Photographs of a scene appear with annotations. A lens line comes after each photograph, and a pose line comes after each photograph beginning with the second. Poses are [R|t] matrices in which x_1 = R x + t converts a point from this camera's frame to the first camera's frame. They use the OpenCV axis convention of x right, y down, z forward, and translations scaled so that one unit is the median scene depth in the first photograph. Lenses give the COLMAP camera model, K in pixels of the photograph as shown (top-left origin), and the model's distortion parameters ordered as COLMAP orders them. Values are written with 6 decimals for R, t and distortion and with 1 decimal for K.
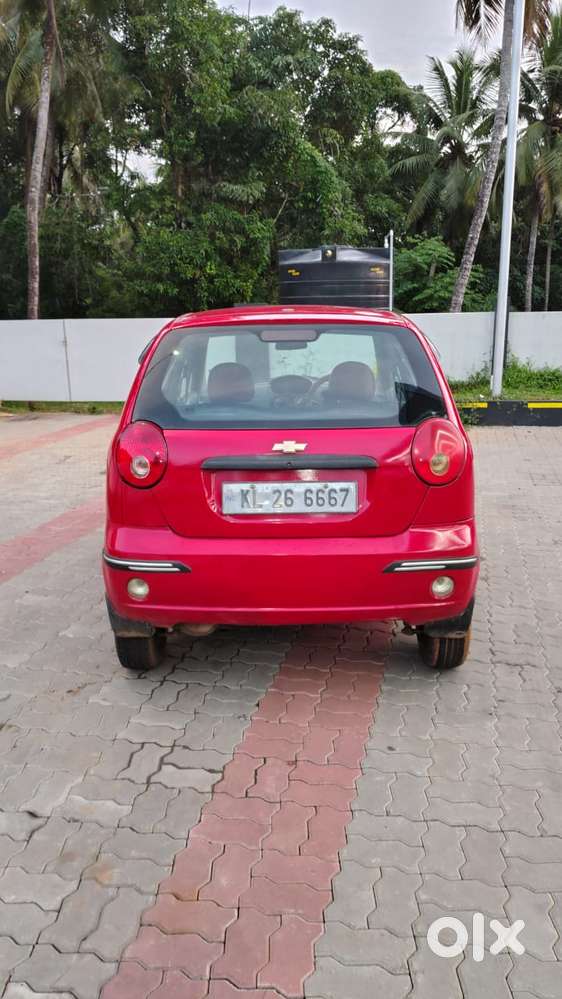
lens RADIAL K [[757.2, 0, 281.0], [0, 757.2, 499.5], [0, 0, 1]] dist [0.007577, -0.046467]
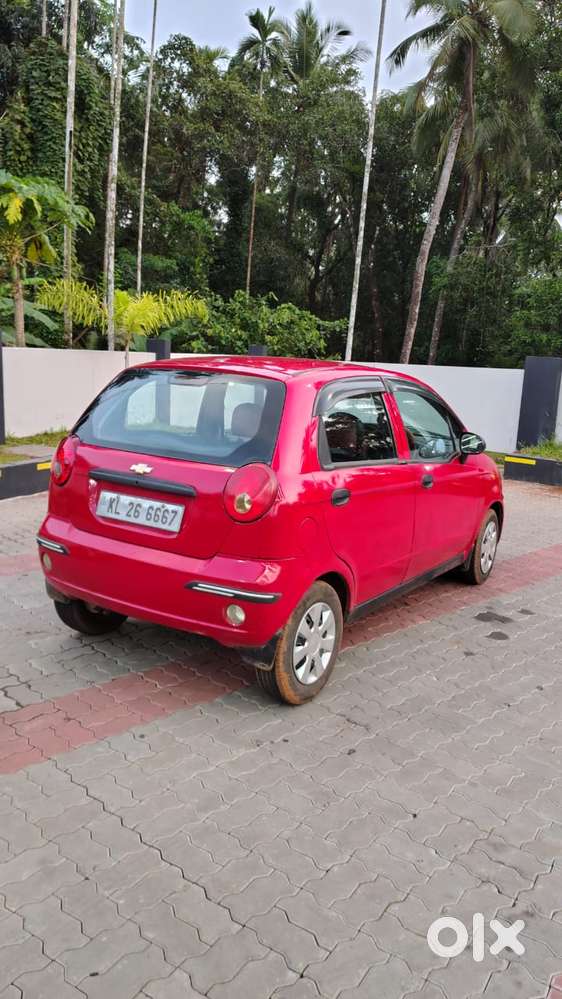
lens RADIAL K [[735.0, 0, 237.3], [0, 735.0, 504.2], [0, 0, 1]] dist [0.008293, 0.001099]
pose [[0.835946, 0.160040, -0.524959, 0.752740], [-0.183522, 0.982987, 0.007434, -0.050056], [0.517218, 0.090127, 0.851095, 0.085495]]
